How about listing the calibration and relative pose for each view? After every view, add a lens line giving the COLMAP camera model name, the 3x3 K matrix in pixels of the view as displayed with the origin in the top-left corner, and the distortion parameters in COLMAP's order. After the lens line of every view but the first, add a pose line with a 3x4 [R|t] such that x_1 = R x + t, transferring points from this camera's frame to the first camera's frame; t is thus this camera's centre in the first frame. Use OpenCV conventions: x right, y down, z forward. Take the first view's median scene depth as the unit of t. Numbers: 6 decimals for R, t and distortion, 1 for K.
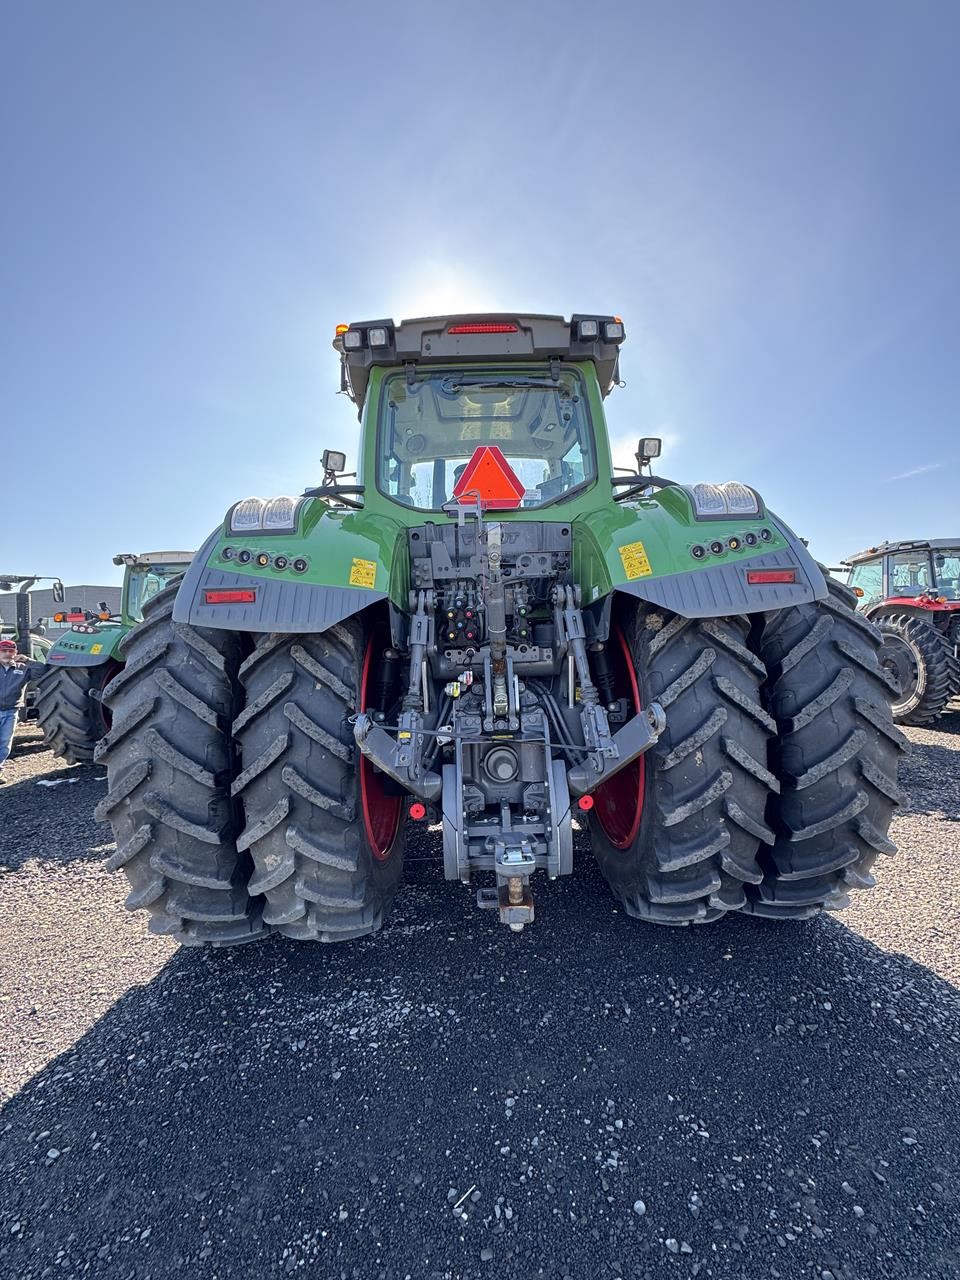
lens RADIAL K [[507.9, 0, 480.0], [0, 507.9, 640.0], [0, 0, 1]] dist [-0.001287, -0.000295]
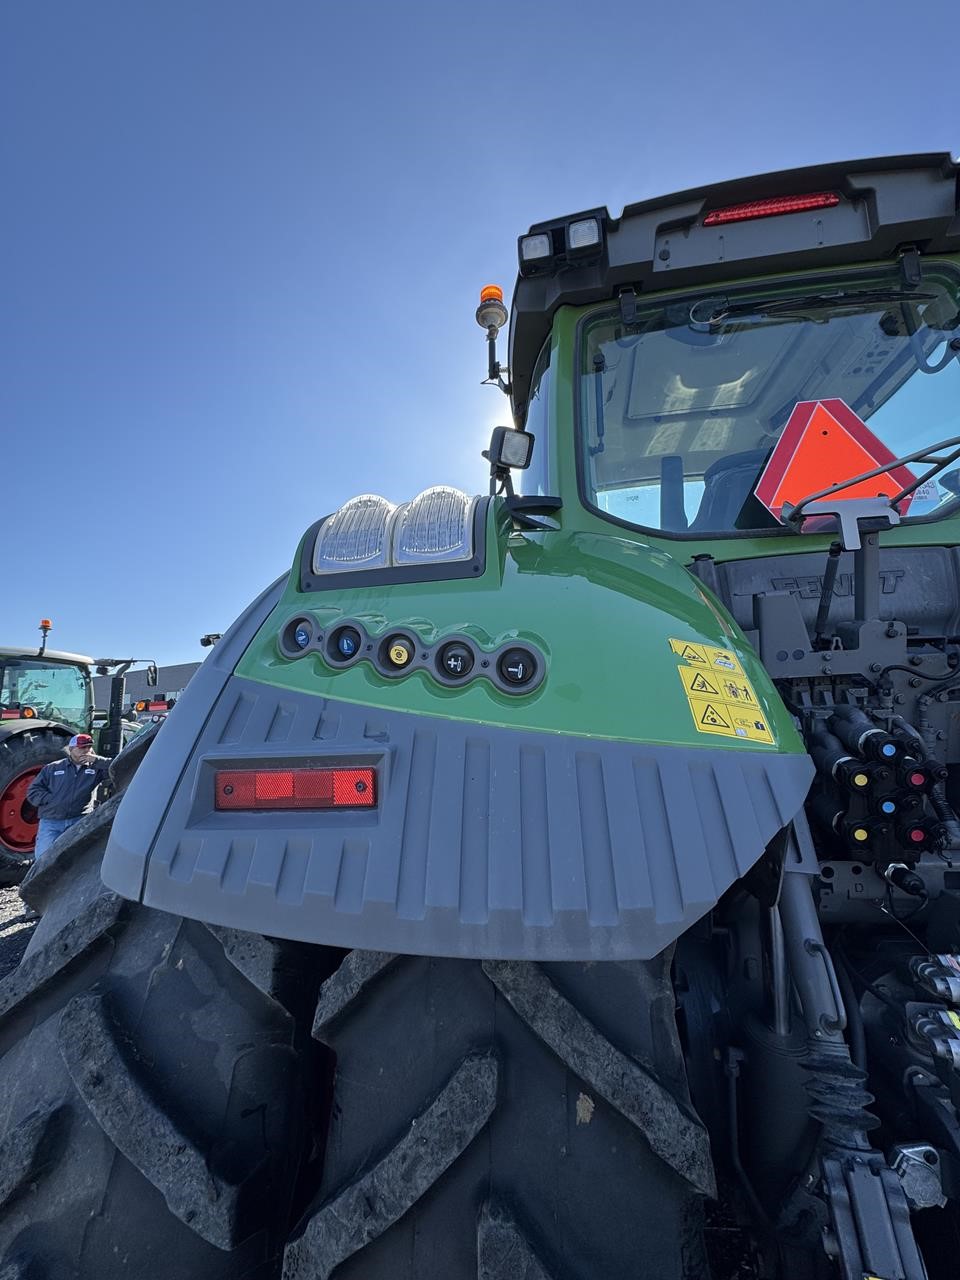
lens RADIAL K [[507.9, 0, 480.0], [0, 507.9, 640.0], [0, 0, 1]] dist [-0.001287, -0.000295]
pose [[0.987218, -0.025608, -0.157308, -0.258800], [0.004059, 0.990728, -0.135802, -0.096760], [0.159327, 0.133427, 0.978168, 0.550473]]
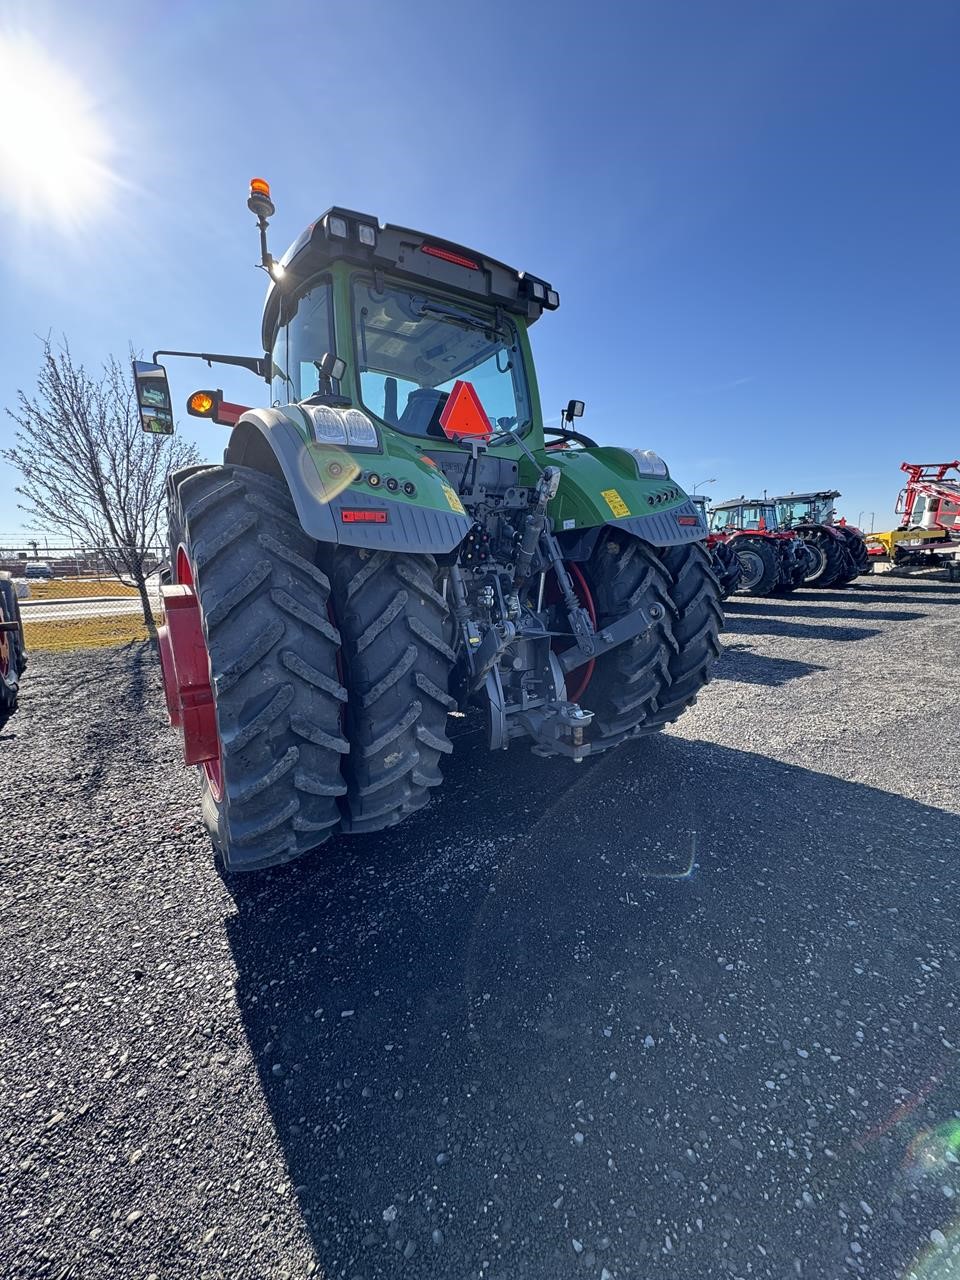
lens RADIAL K [[507.9, 0, 480.0], [0, 507.9, 640.0], [0, 0, 1]] dist [-0.001287, -0.000295]
pose [[0.833771, -0.081536, 0.546057, -0.660999], [-0.007085, 0.987374, 0.158250, -0.002925], [-0.552065, -0.135813, 0.822666, 0.002117]]
